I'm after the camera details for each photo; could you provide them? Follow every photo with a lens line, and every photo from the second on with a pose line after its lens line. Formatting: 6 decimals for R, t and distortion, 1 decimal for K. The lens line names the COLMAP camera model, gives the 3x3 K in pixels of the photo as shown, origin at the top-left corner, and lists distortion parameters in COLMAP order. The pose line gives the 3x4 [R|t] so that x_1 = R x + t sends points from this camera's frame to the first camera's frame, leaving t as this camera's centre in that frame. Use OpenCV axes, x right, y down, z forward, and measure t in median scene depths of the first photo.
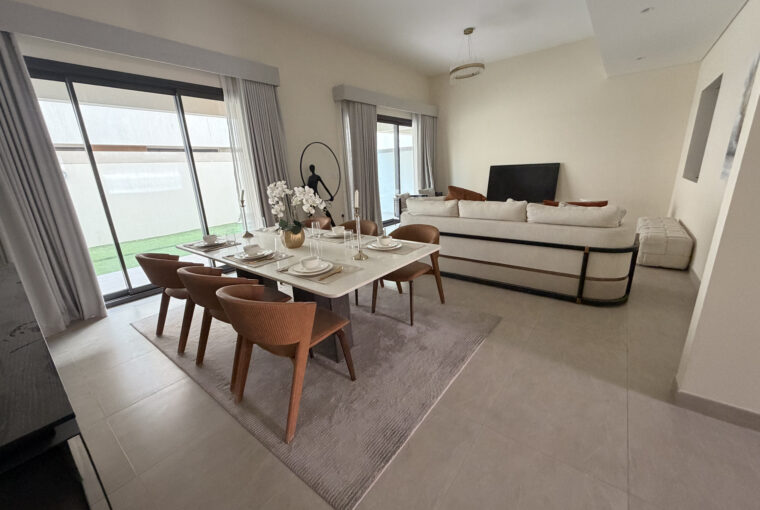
lens RADIAL K [[307.1, 0, 381.1], [0, 307.1, 255.4], [0, 0, 1]] dist [0.003789, 0.000142]
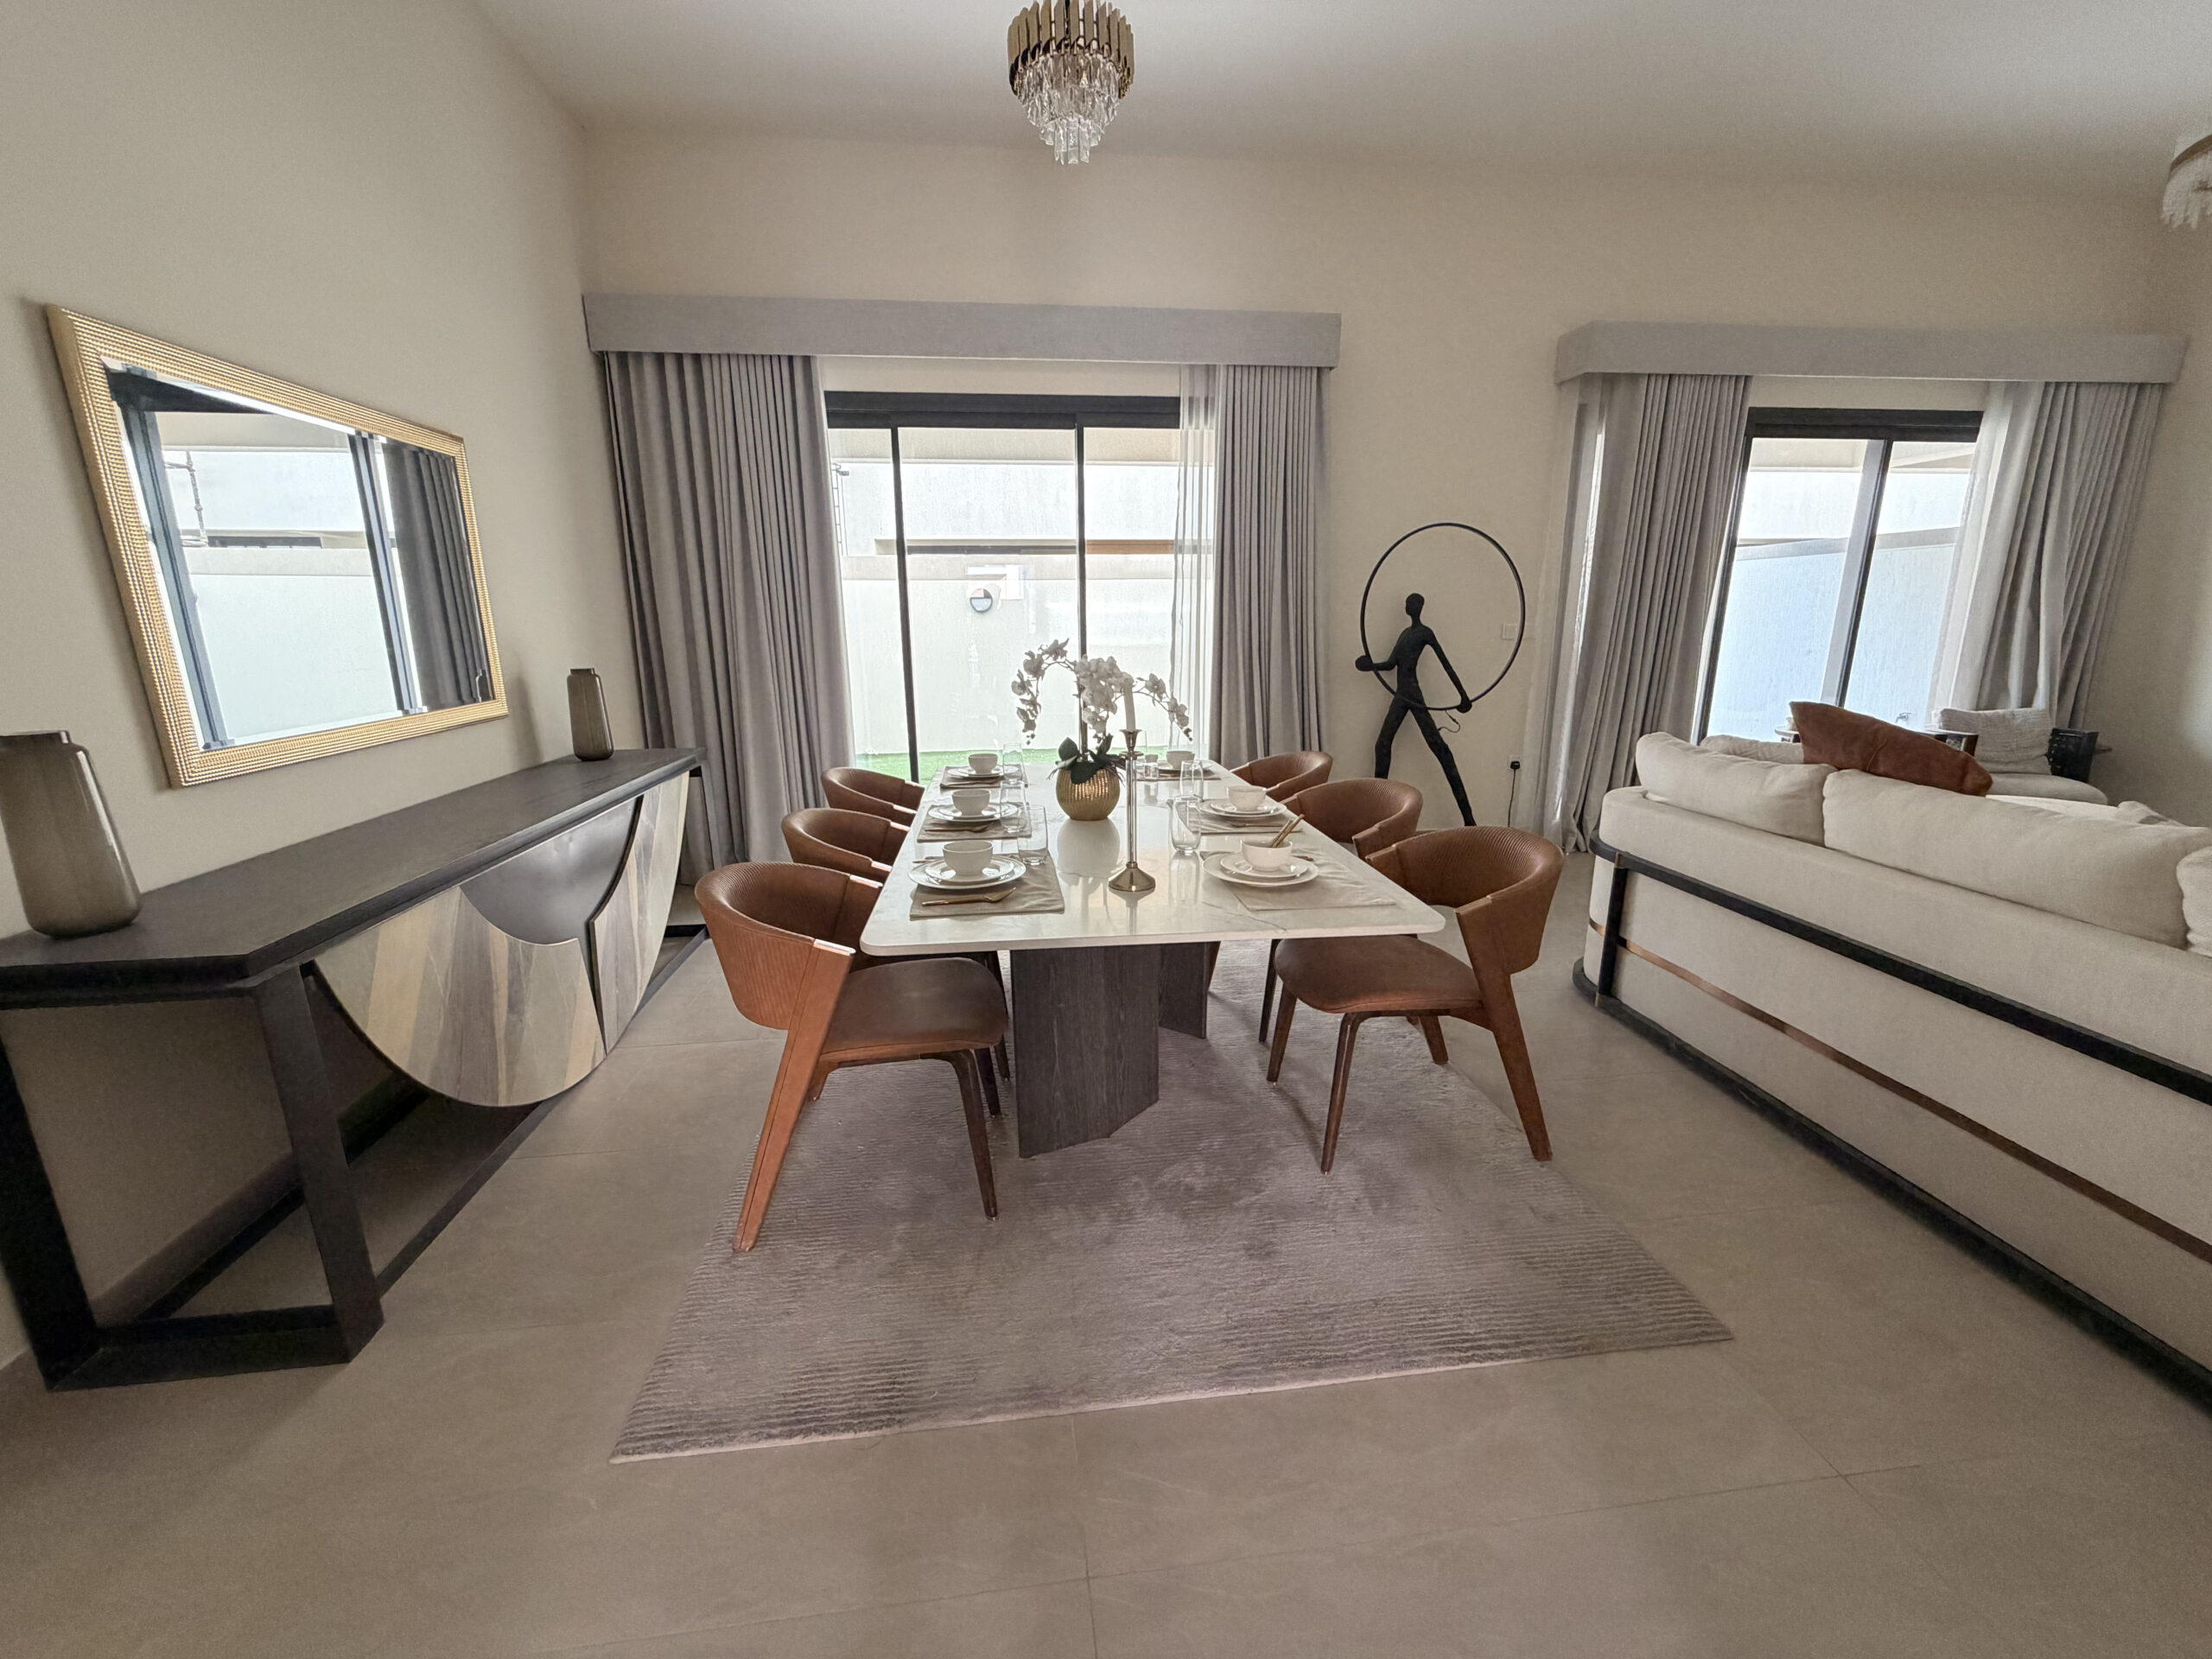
lens RADIAL K [[893.7, 0, 1108.5], [0, 893.7, 833.5], [0, 0, 1]] dist [0.006581, 0.000517]
pose [[0.699833, 0.209420, -0.682918, 0.321862], [-0.221559, 0.972545, 0.071188, -0.061060], [0.679076, 0.101487, 0.727018, 0.163740]]
